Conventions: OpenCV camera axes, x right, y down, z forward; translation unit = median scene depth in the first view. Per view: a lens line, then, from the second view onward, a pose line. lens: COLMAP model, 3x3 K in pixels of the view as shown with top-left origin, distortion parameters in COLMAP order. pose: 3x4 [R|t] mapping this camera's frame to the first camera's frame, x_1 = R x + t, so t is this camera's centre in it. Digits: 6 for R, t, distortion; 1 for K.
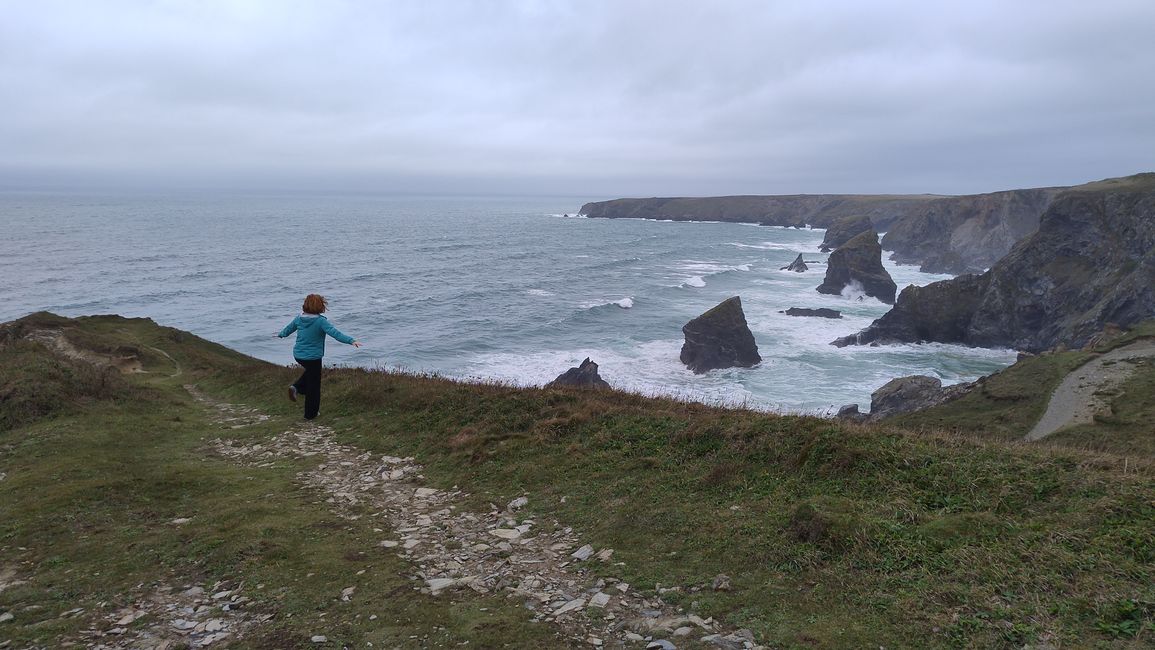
lens RADIAL K [[820.2, 0, 565.8], [0, 820.2, 319.4], [0, 0, 1]] dist [0.065058, -0.041001]
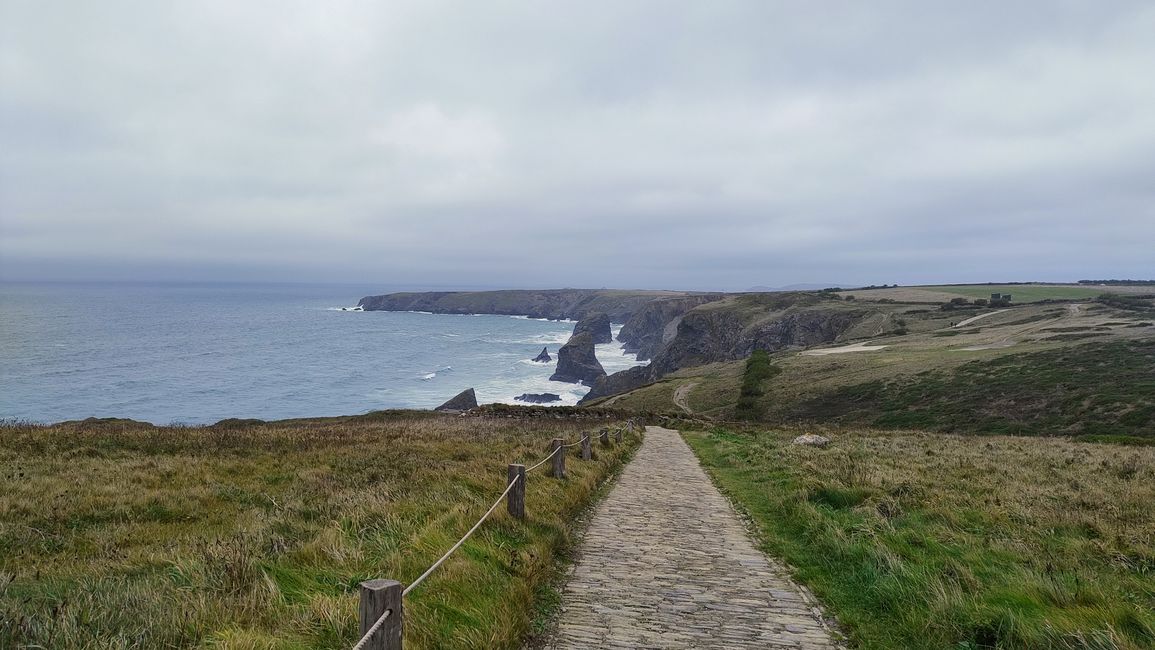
lens RADIAL K [[820.2, 0, 571.4], [0, 820.2, 318.2], [0, 0, 1]] dist [0.065058, -0.041001]
pose [[0.964262, -0.011595, 0.264695, 0.009249], [0.039734, 0.994072, -0.101200, 0.000986], [-0.261953, 0.108101, 0.959007, -0.321214]]
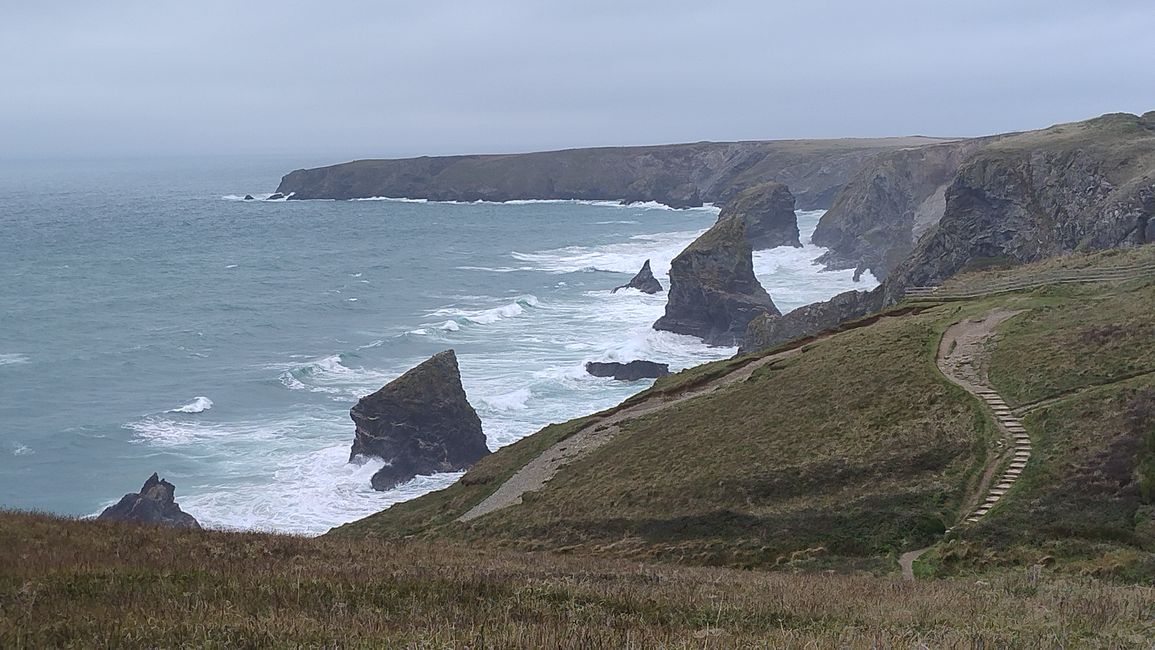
lens RADIAL K [[1646.3, 0, 552.3], [0, 1646.3, 403.1], [0, 0, 1]] dist [-0.013127, 0.000000]
pose [[0.985742, -0.057493, 0.158135, 0.089242], [0.056798, 0.998346, 0.008913, 0.002576], [-0.158386, 0.000196, 0.987377, -0.124000]]
